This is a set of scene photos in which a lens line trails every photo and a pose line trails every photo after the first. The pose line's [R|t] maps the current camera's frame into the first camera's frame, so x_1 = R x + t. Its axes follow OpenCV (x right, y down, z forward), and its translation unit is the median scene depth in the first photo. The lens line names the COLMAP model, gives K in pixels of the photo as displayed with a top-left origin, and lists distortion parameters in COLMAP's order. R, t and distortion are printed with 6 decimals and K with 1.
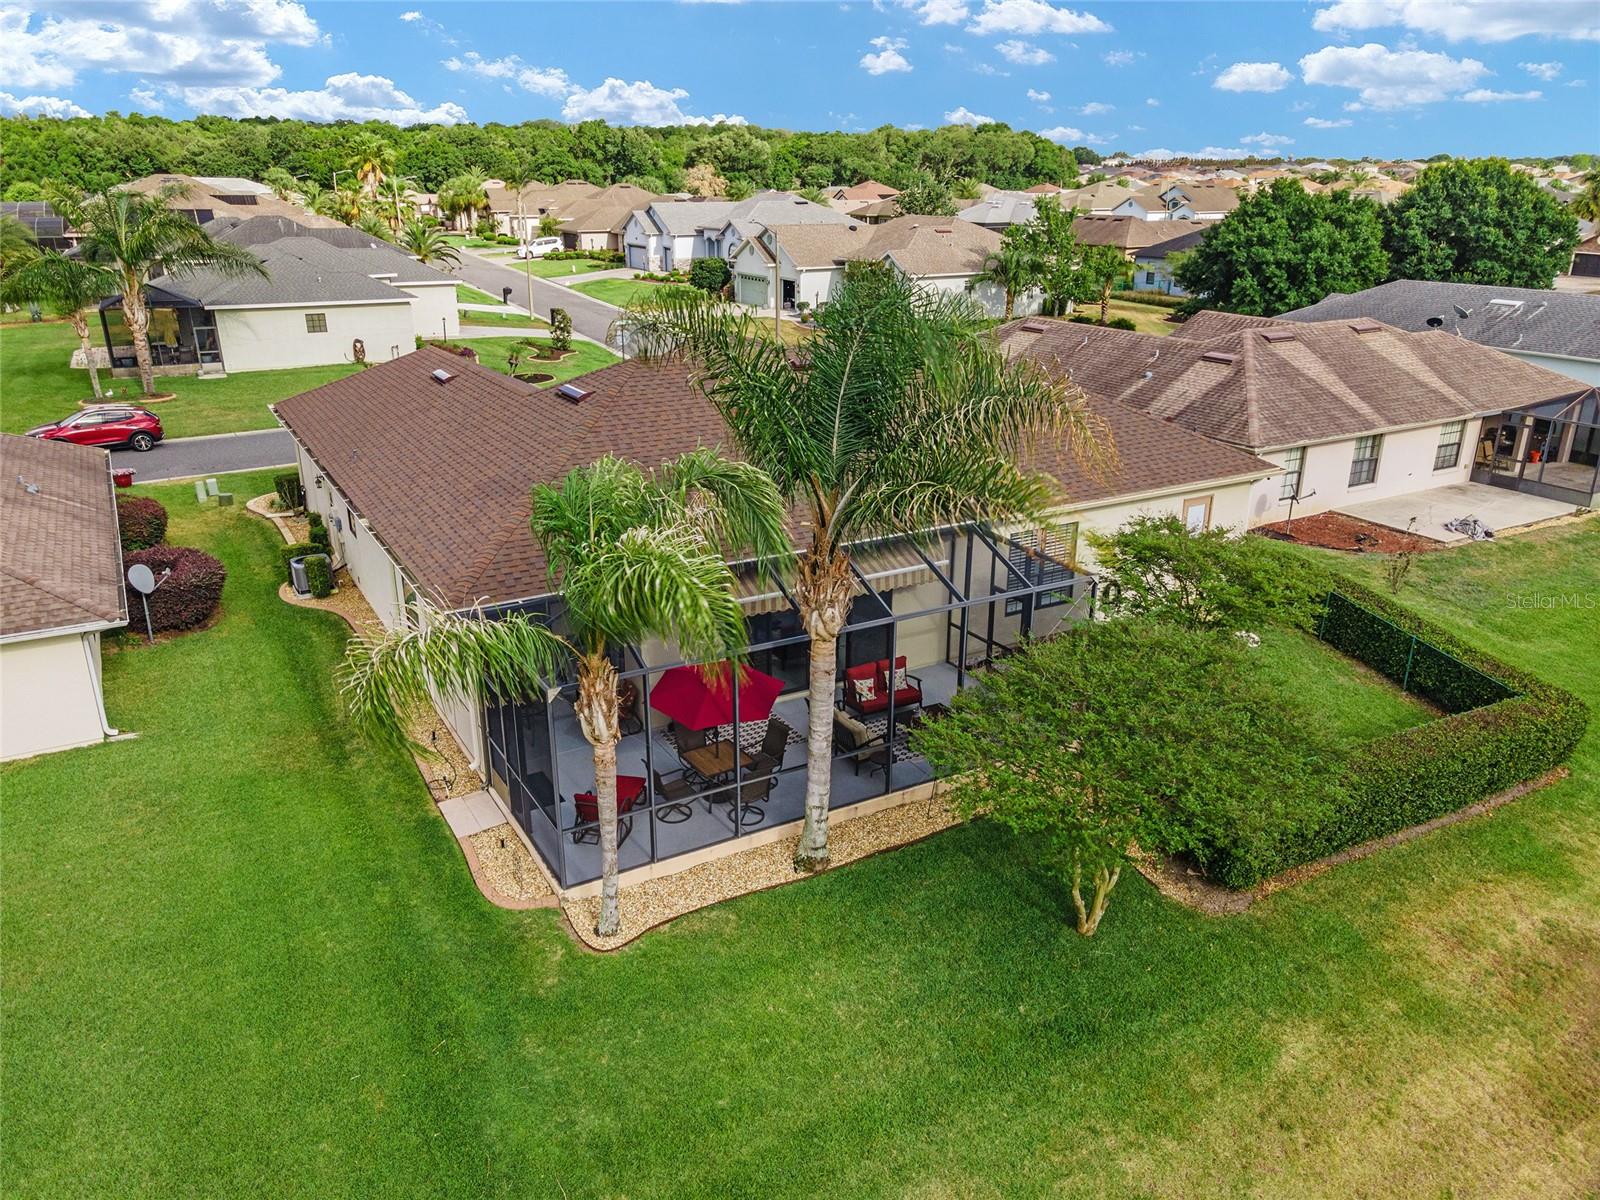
lens RADIAL K [[1171.2, 0, 794.5], [0, 1171.2, 599.8], [0, 0, 1]] dist [0.009291, 0.043370]
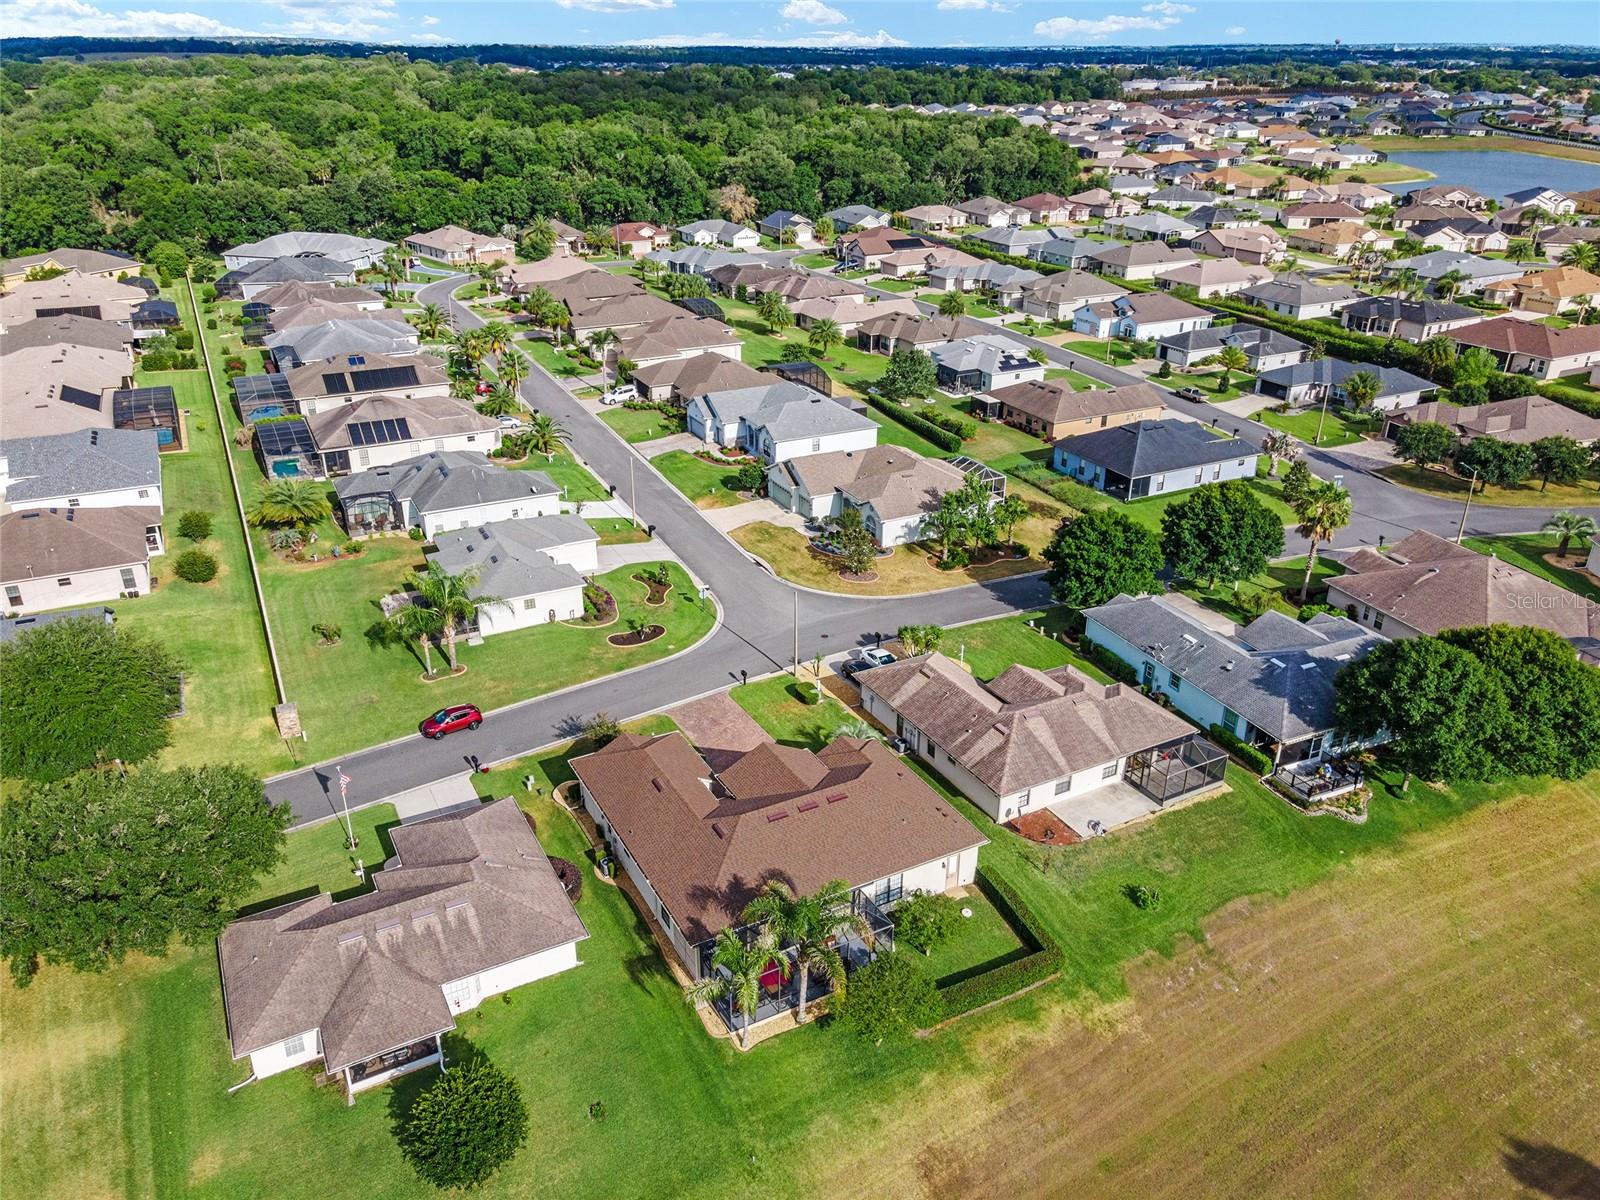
lens RADIAL K [[1171.2, 0, 794.5], [0, 1171.2, 599.8], [0, 0, 1]] dist [0.009291, 0.043370]
pose [[0.999780, 0.011070, -0.017824, 0.010591], [-0.009389, 0.995732, 0.091817, -0.308051], [0.018764, -0.091629, 0.995616, -0.539641]]
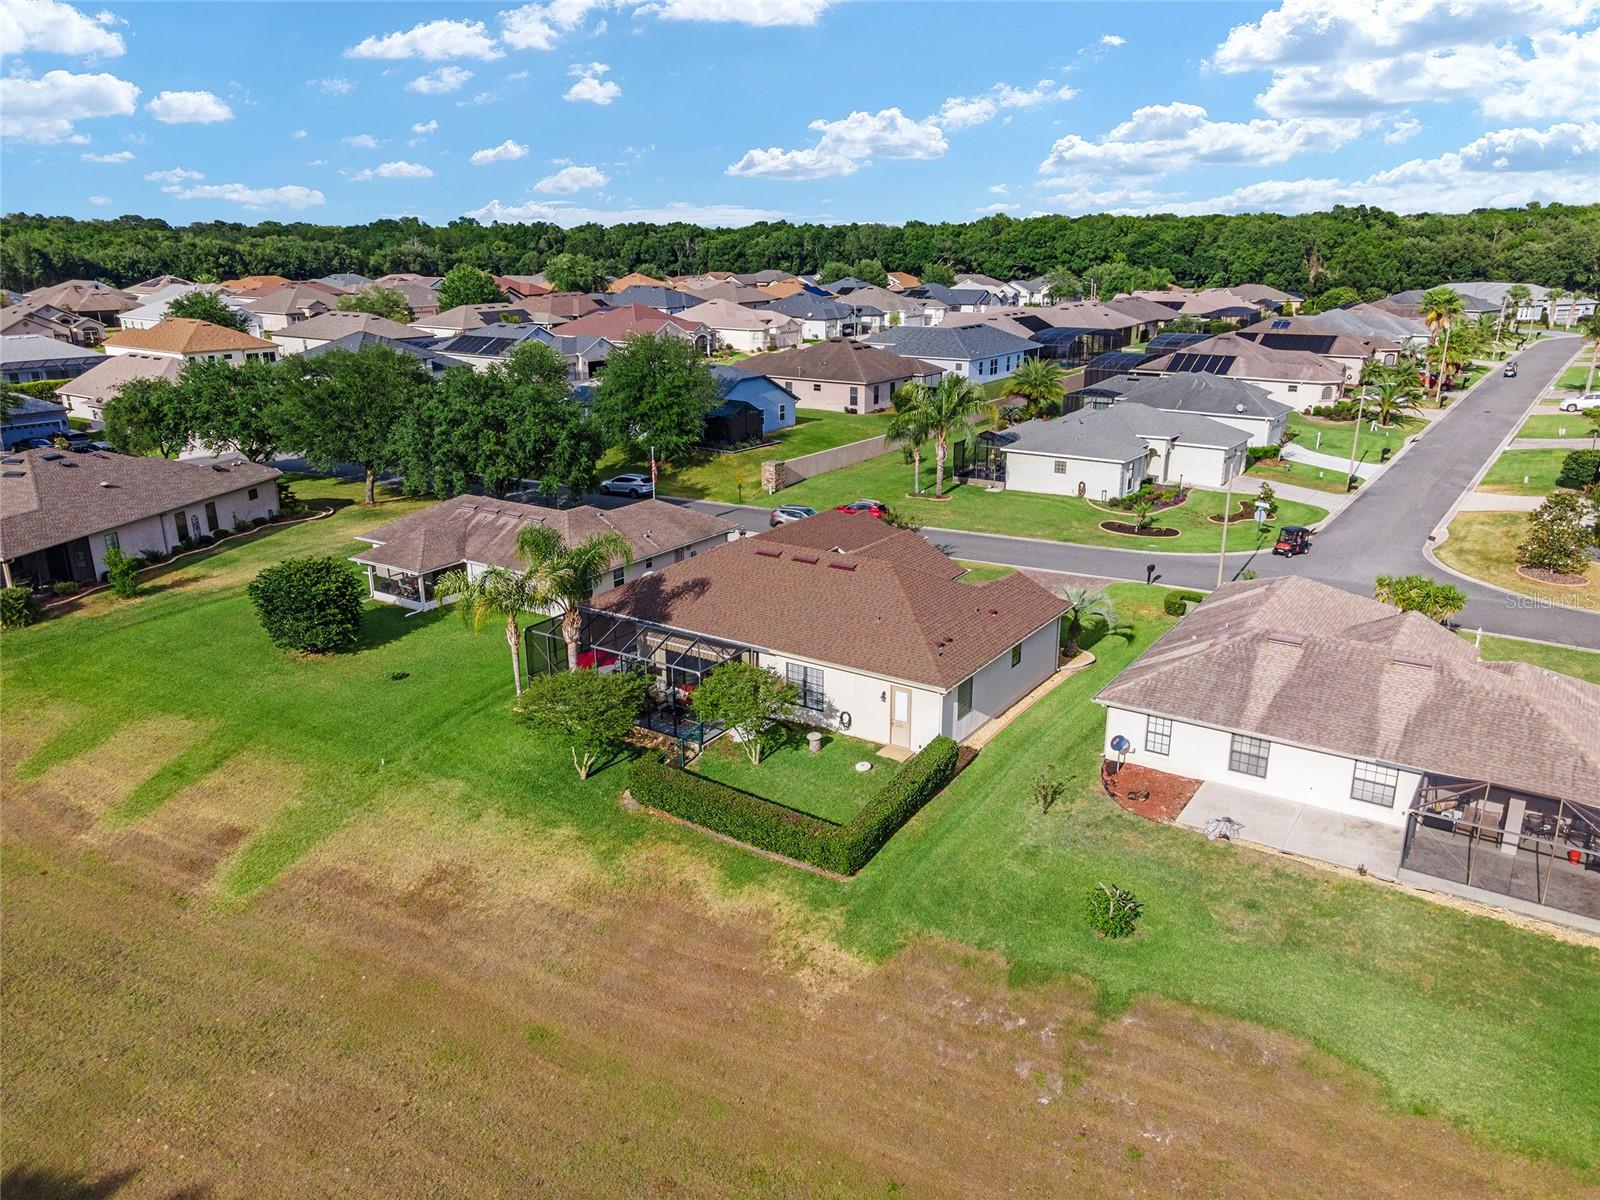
lens RADIAL K [[1171.2, 0, 794.5], [0, 1171.2, 599.8], [0, 0, 1]] dist [0.009291, 0.043370]
pose [[0.442850, 0.264900, -0.856570, 0.592713], [-0.298728, 0.944365, 0.137608, -0.137765], [0.845367, 0.194941, 0.497345, -0.001655]]
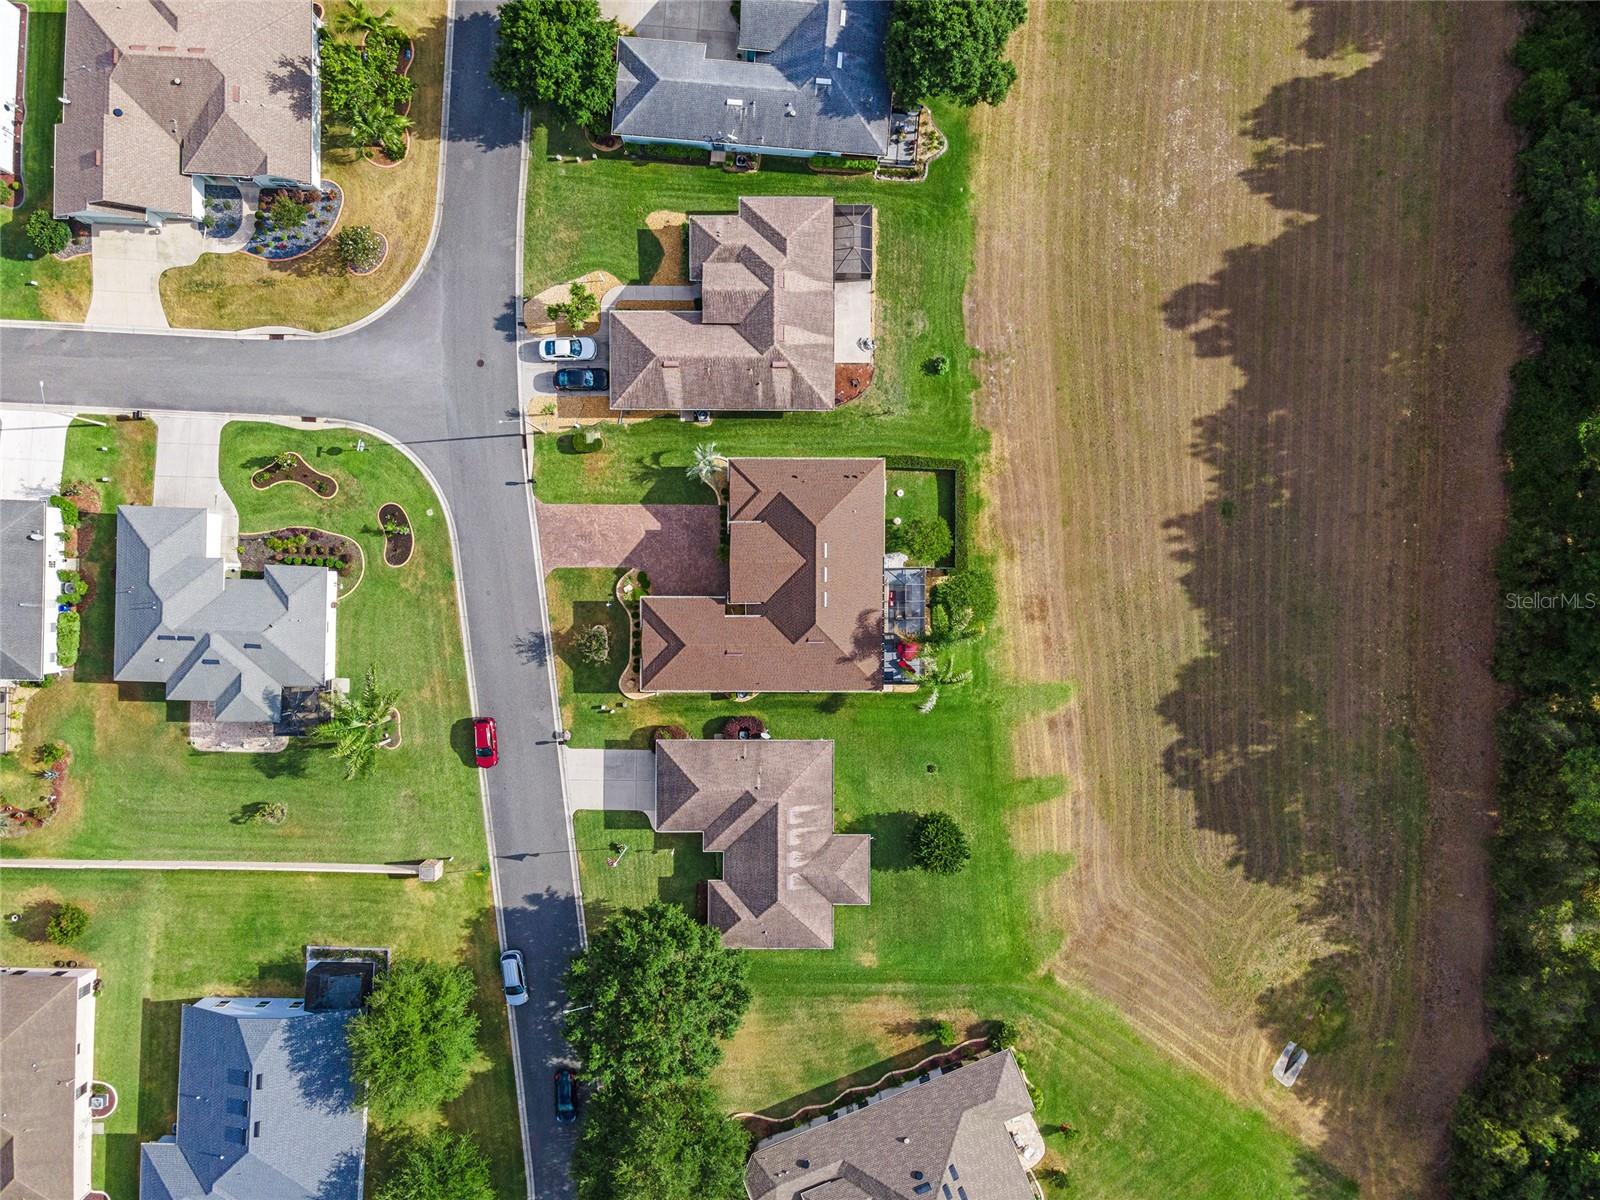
lens RADIAL K [[1171.2, 0, 794.5], [0, 1171.2, 599.8], [0, 0, 1]] dist [0.009291, 0.043370]
pose [[0.493927, -0.868784, -0.035357, 0.013889], [0.292165, 0.127529, 0.947827, -1.245656], [-0.818948, -0.478488, 0.316818, -0.038776]]
